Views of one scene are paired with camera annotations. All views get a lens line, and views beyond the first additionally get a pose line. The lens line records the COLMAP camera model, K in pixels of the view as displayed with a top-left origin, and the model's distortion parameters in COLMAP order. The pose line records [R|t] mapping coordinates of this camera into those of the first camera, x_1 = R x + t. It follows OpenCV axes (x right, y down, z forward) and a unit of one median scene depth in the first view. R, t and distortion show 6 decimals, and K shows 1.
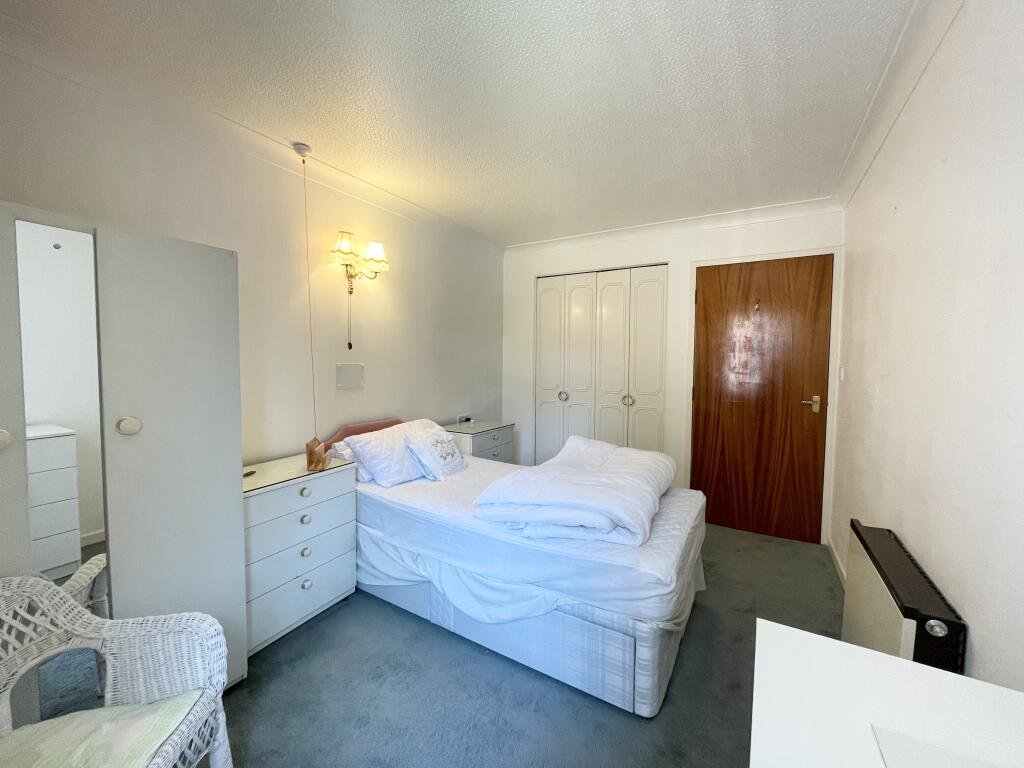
lens RADIAL K [[416.0, 0, 512.0], [0, 416.0, 384.0], [0, 0, 1]] dist [-0.000489, -0.000107]
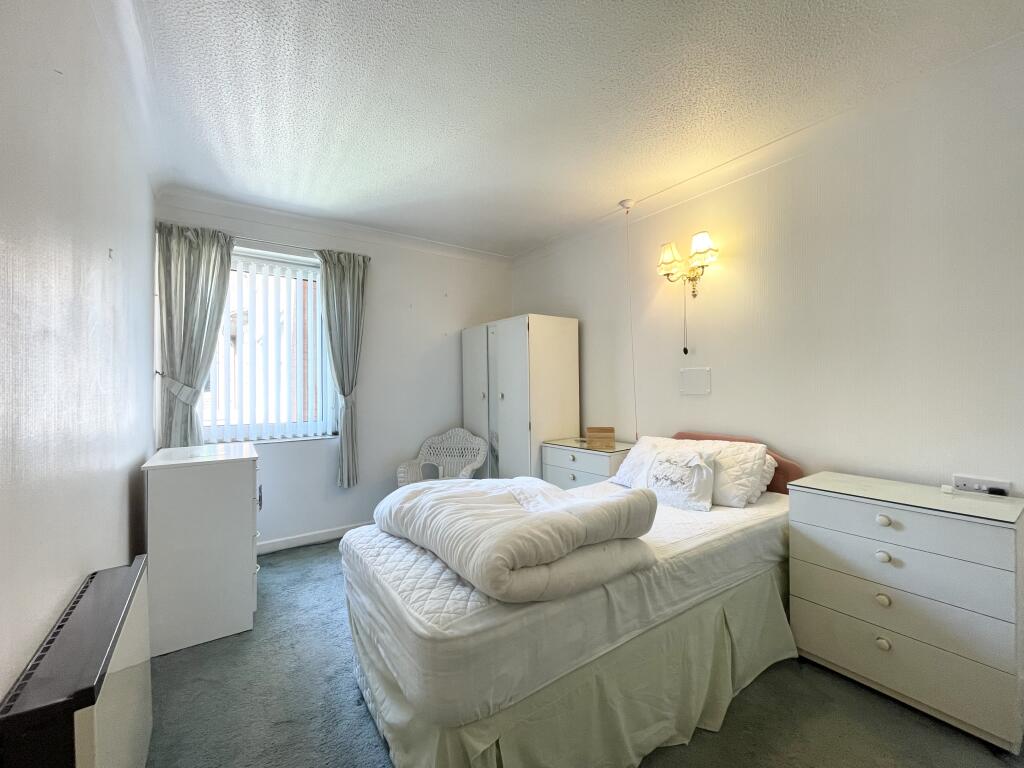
lens RADIAL K [[416.0, 0, 512.0], [0, 416.0, 384.0], [0, 0, 1]] dist [-0.000489, -0.000107]
pose [[-0.416994, -0.006147, -0.908888, 0.677640], [-0.044970, 0.998892, 0.013877, -0.008335], [0.907796, 0.046659, -0.416809, 1.036422]]
